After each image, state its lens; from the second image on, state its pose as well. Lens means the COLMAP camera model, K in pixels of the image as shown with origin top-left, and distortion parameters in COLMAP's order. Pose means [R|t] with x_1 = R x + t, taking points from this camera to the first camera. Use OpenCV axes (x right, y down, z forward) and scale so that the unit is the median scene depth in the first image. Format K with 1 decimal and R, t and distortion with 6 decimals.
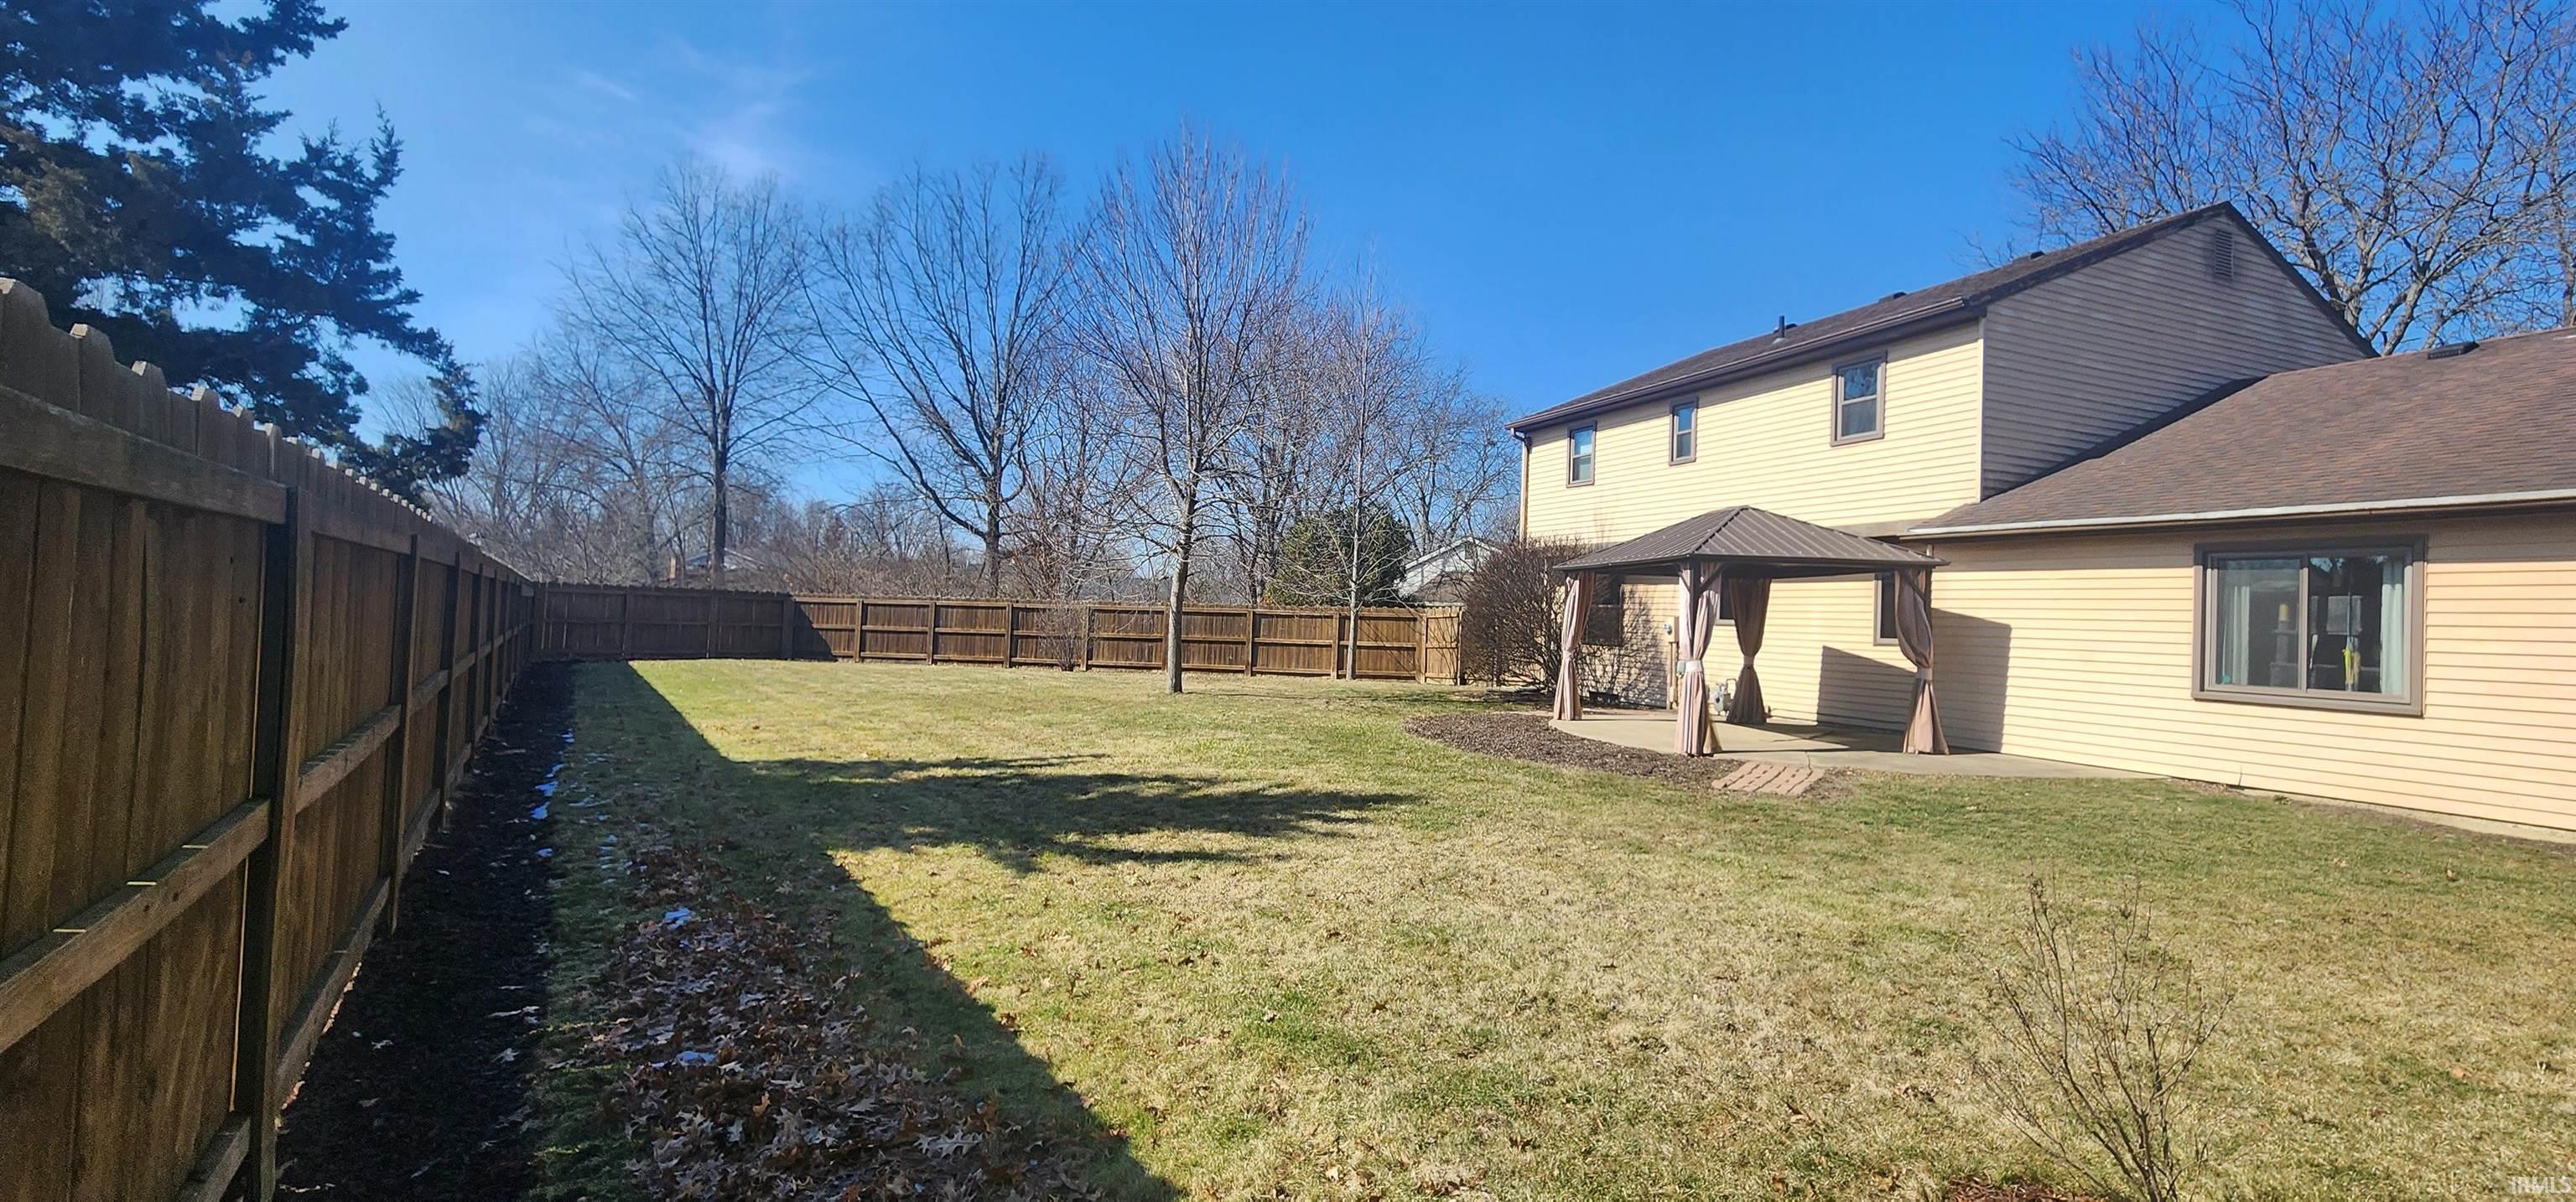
lens RADIAL K [[1060.2, 0, 1288.0], [0, 1060.2, 601.0], [0, 0, 1]] dist [0.001073, 0.000430]
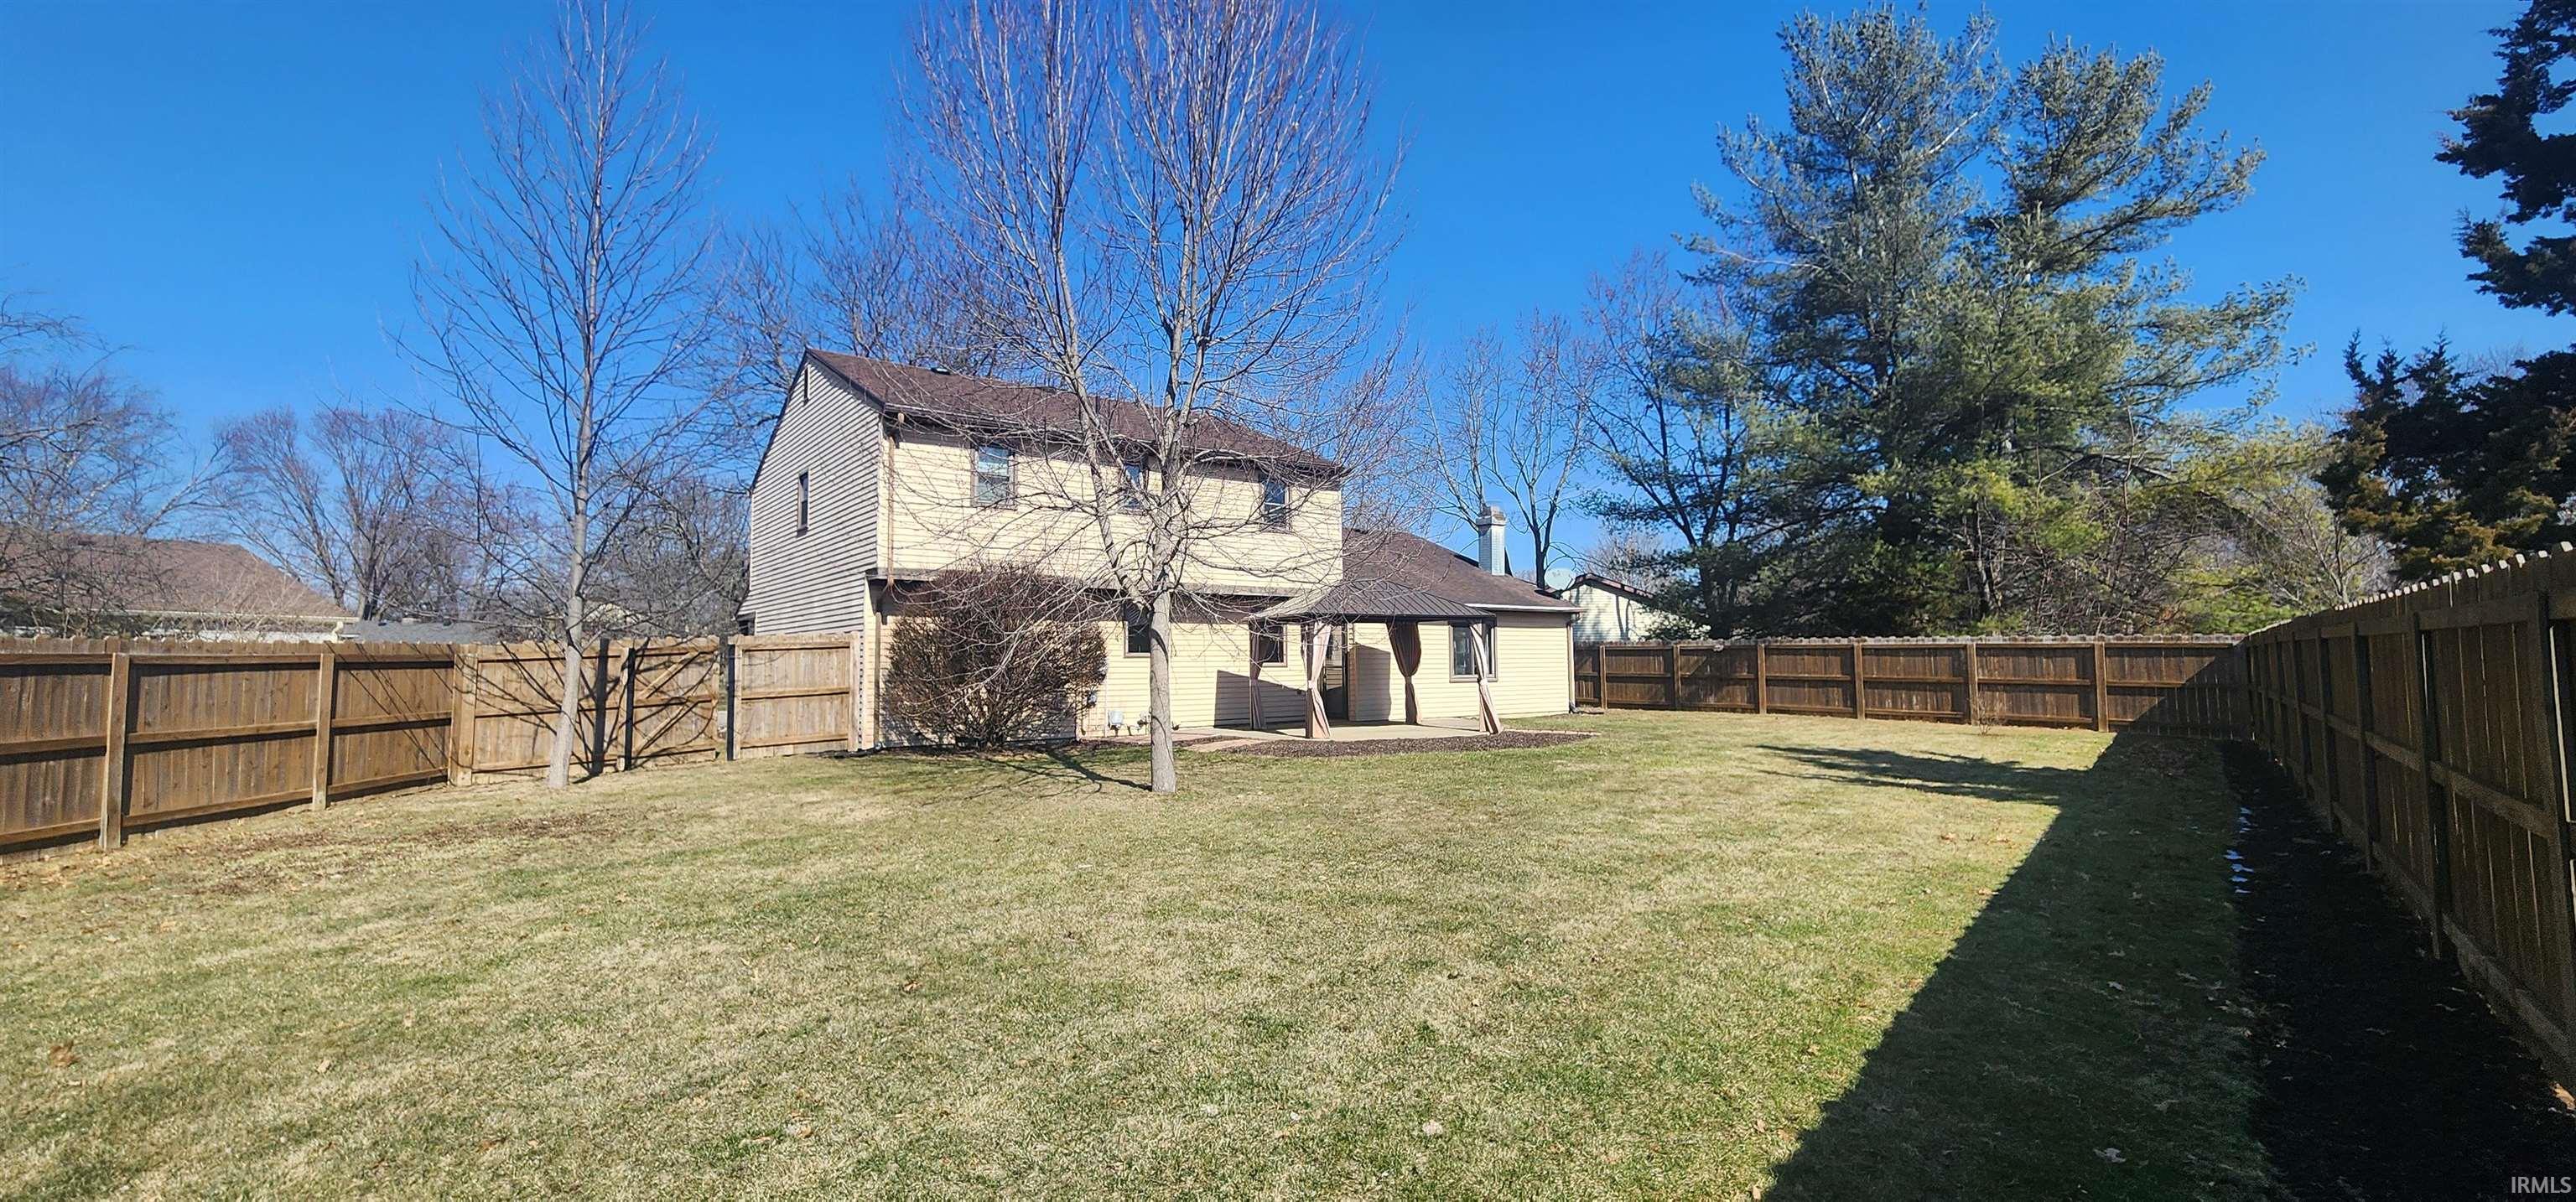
lens RADIAL K [[1060.2, 0, 1288.0], [0, 1060.2, 601.0], [0, 0, 1]] dist [0.001073, 0.000430]
pose [[-0.236920, 0.025667, 0.971190, -0.891433], [-0.018754, 0.999344, -0.030986, -0.008215], [-0.971348, -0.025555, -0.236283, 1.318676]]
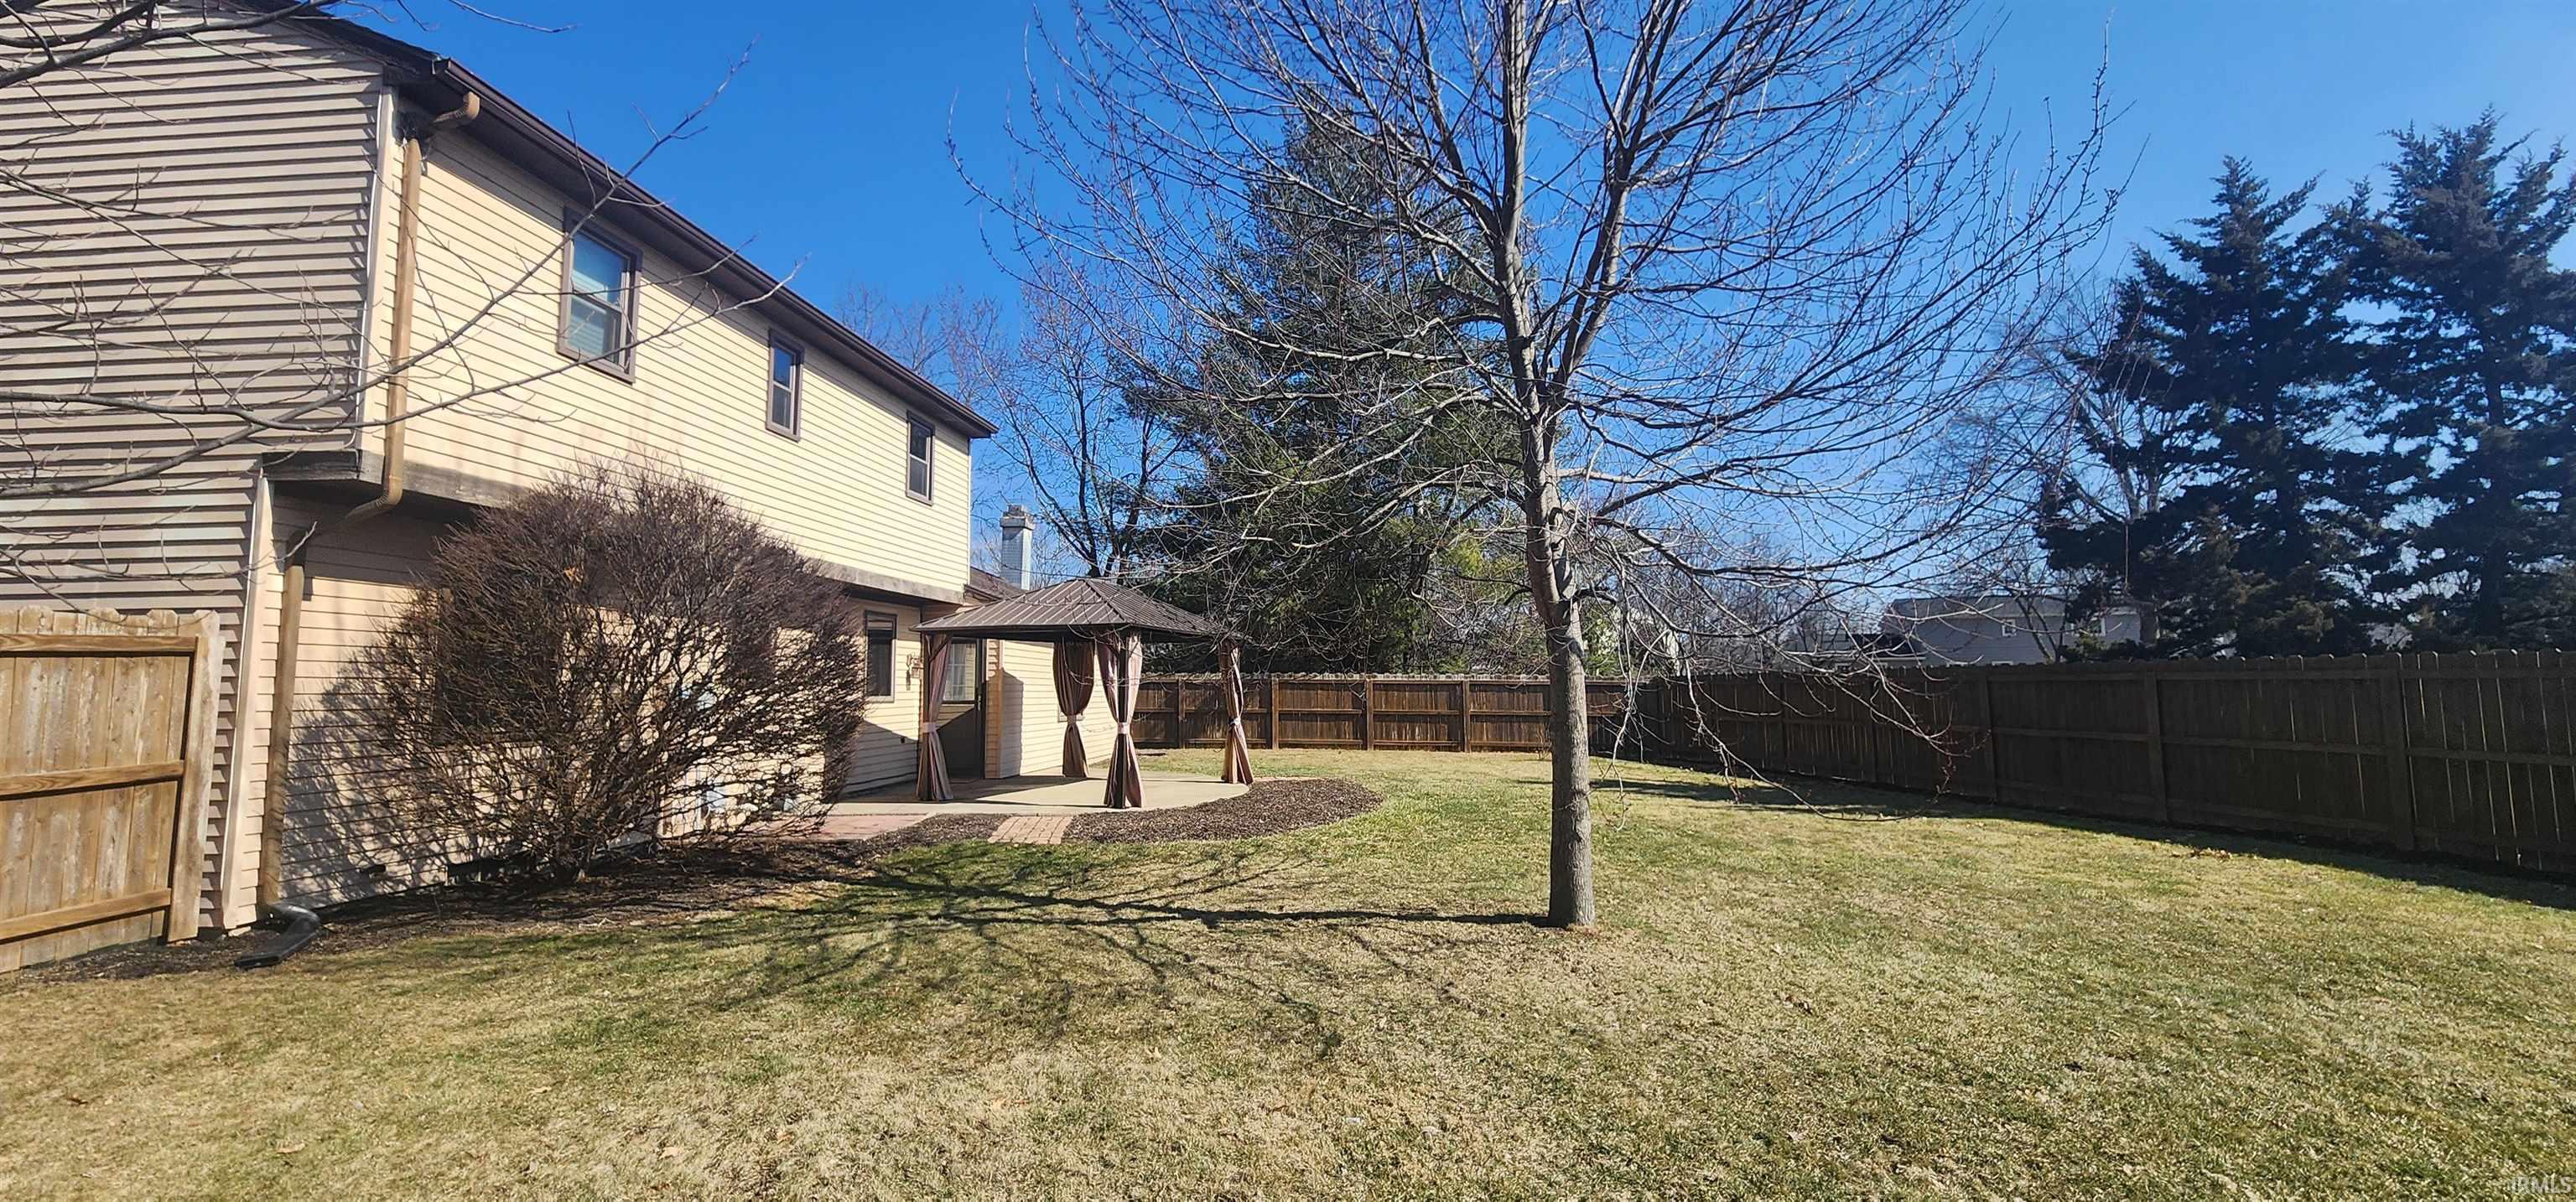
lens RADIAL K [[1060.2, 0, 1288.0], [0, 1060.2, 601.0], [0, 0, 1]] dist [0.001073, 0.000430]
pose [[-0.873926, 0.009914, 0.485958, -0.238507], [-0.035995, 0.995727, -0.085046, 0.014923], [-0.484724, -0.091816, -0.869835, 1.672249]]
